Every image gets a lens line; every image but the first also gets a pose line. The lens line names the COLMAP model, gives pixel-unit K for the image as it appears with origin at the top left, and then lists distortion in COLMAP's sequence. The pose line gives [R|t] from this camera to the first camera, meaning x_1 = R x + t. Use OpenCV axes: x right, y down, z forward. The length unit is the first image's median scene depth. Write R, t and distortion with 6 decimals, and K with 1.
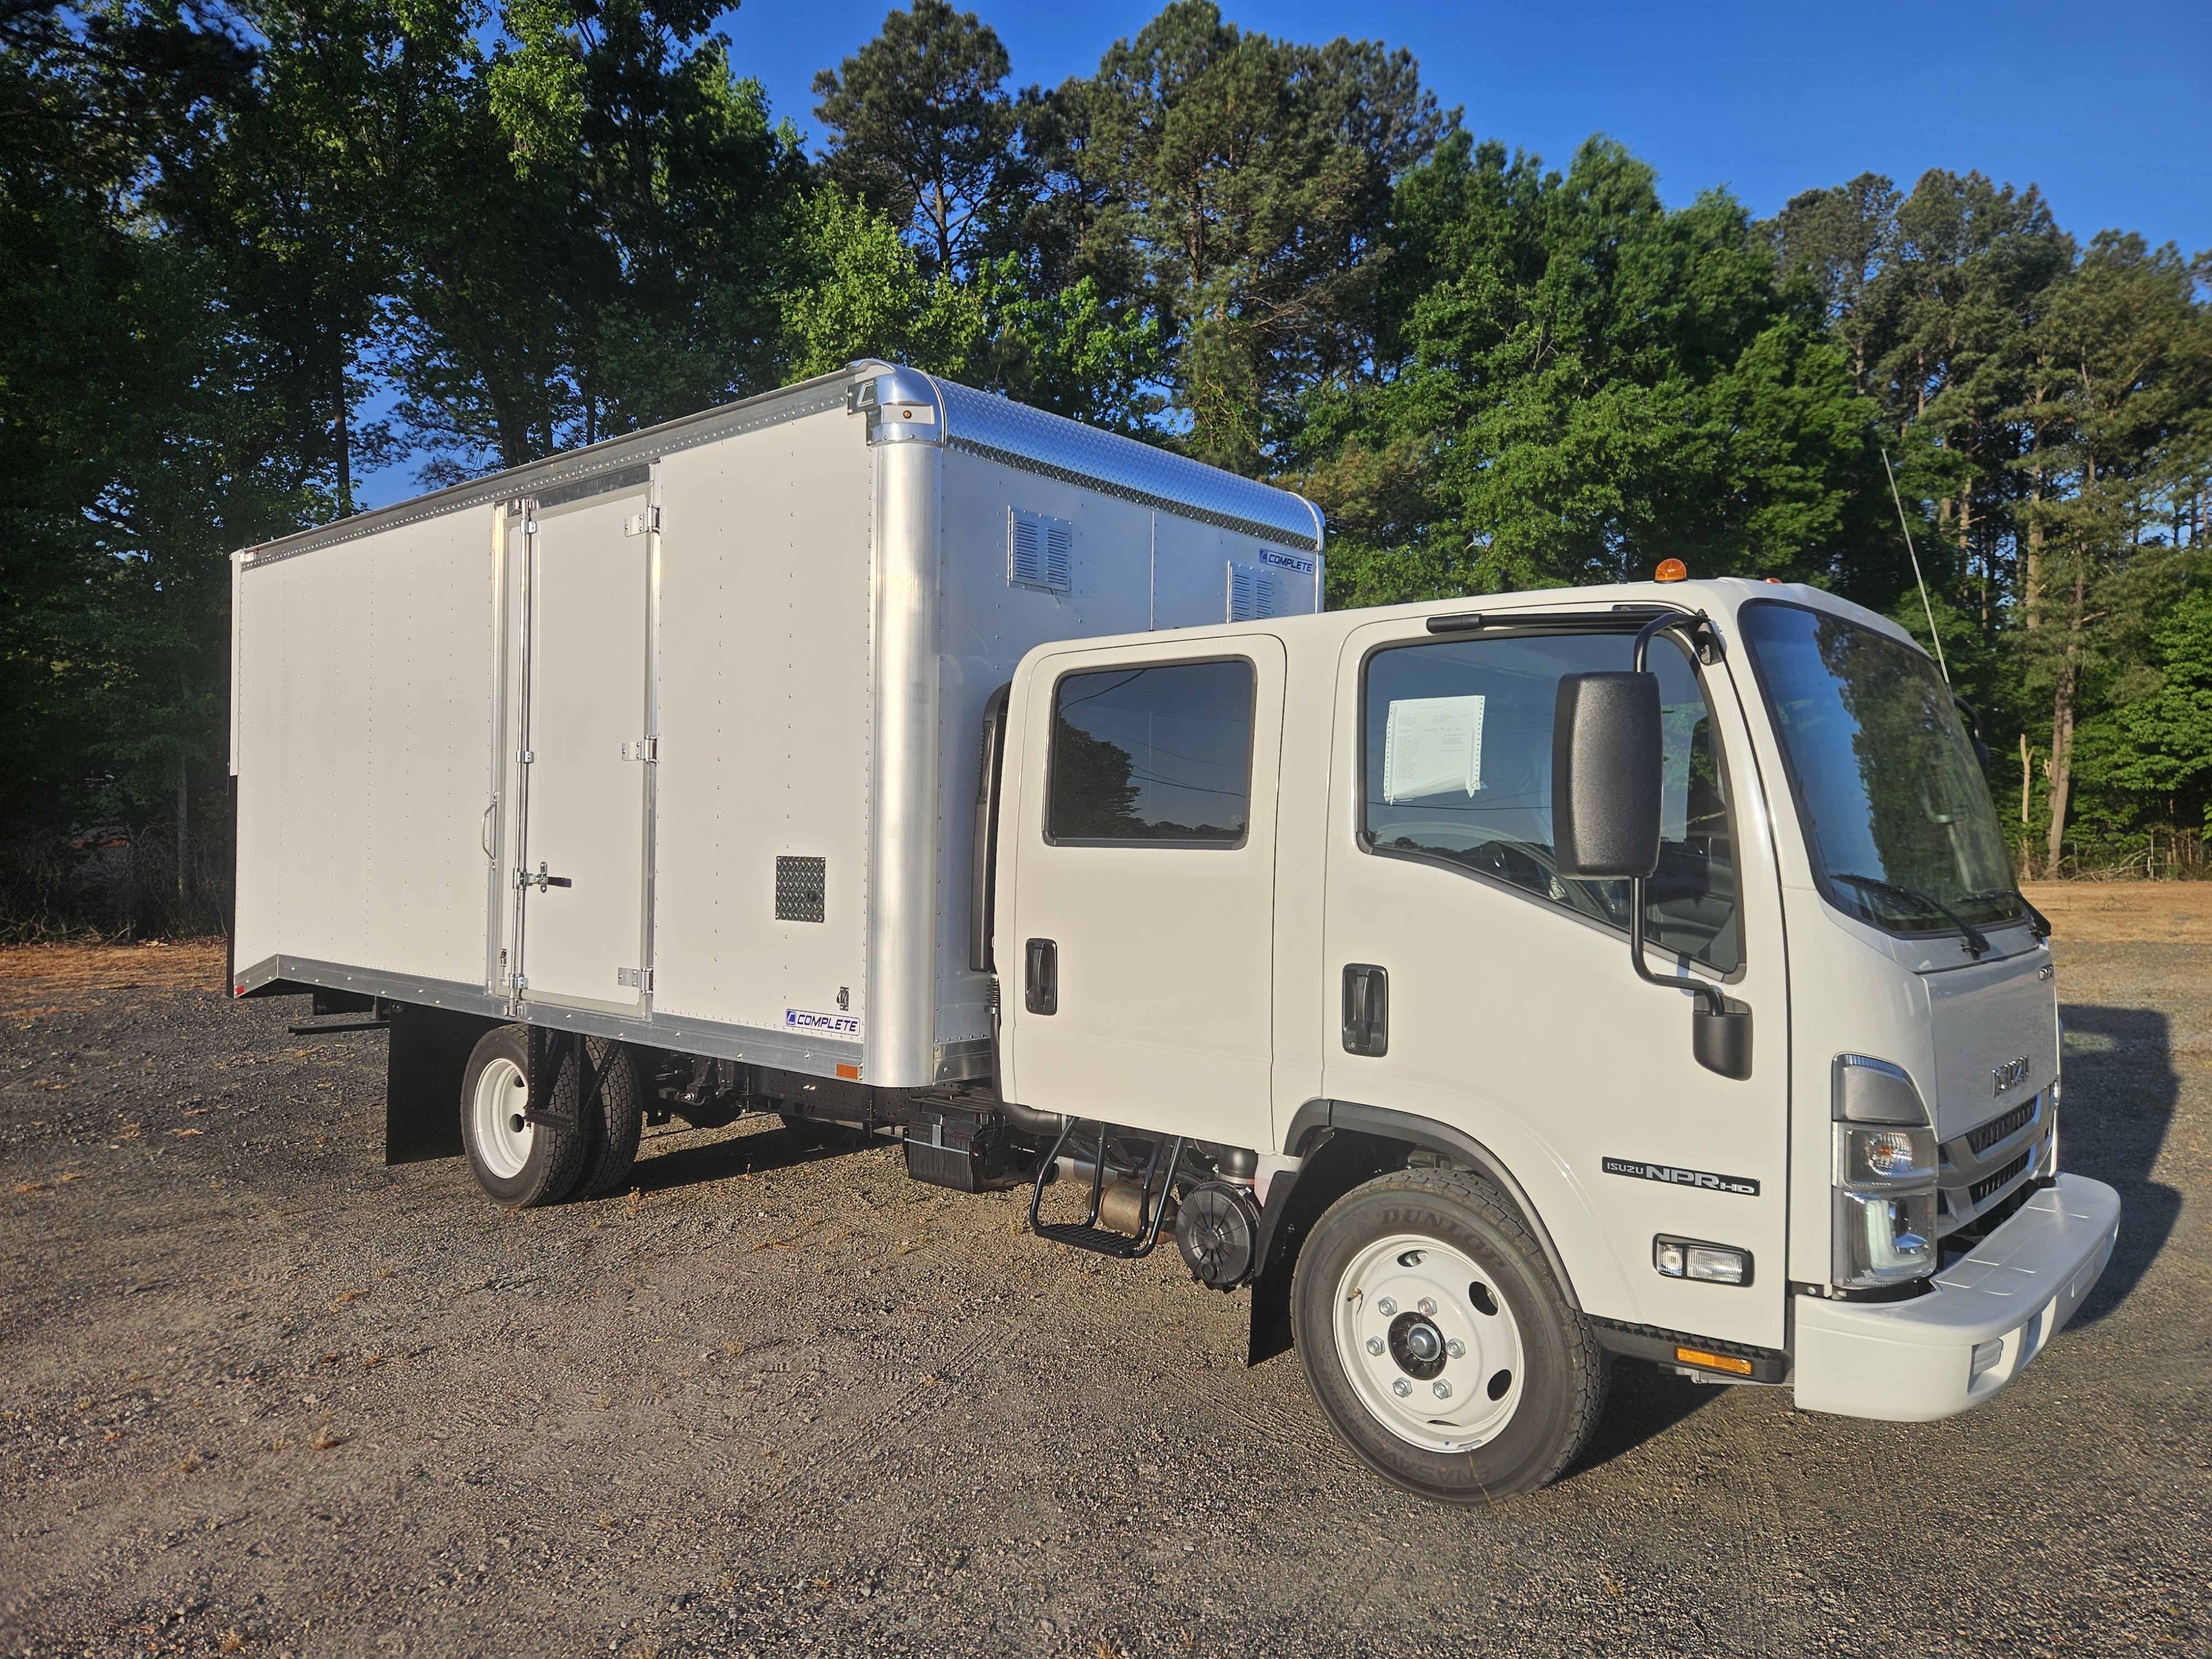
lens RADIAL K [[1479.5, 0, 1098.2], [0, 1479.5, 832.1], [0, 0, 1]] dist [0.037965, -0.001861]
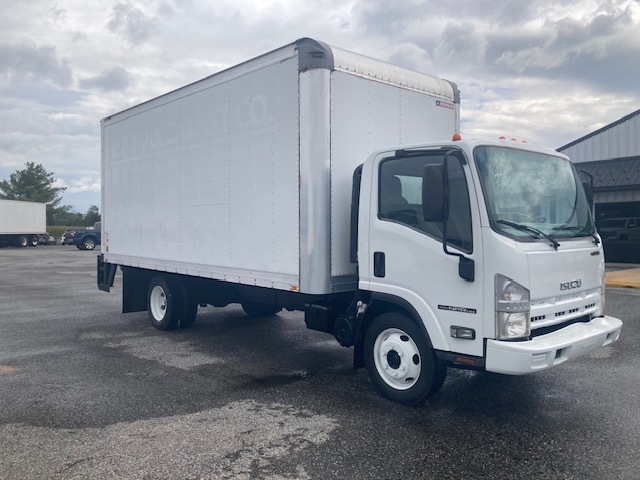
lens RADIAL K [[524.9, 0, 314.8], [0, 524.9, 229.8], [0, 0, 1]] dist [0.012265, -0.003725]
pose [[0.992148, -0.009488, -0.124712, 0.200076], [0.012051, 0.999731, 0.019816, 0.012858], [0.124491, -0.021164, 0.991995, -0.261223]]
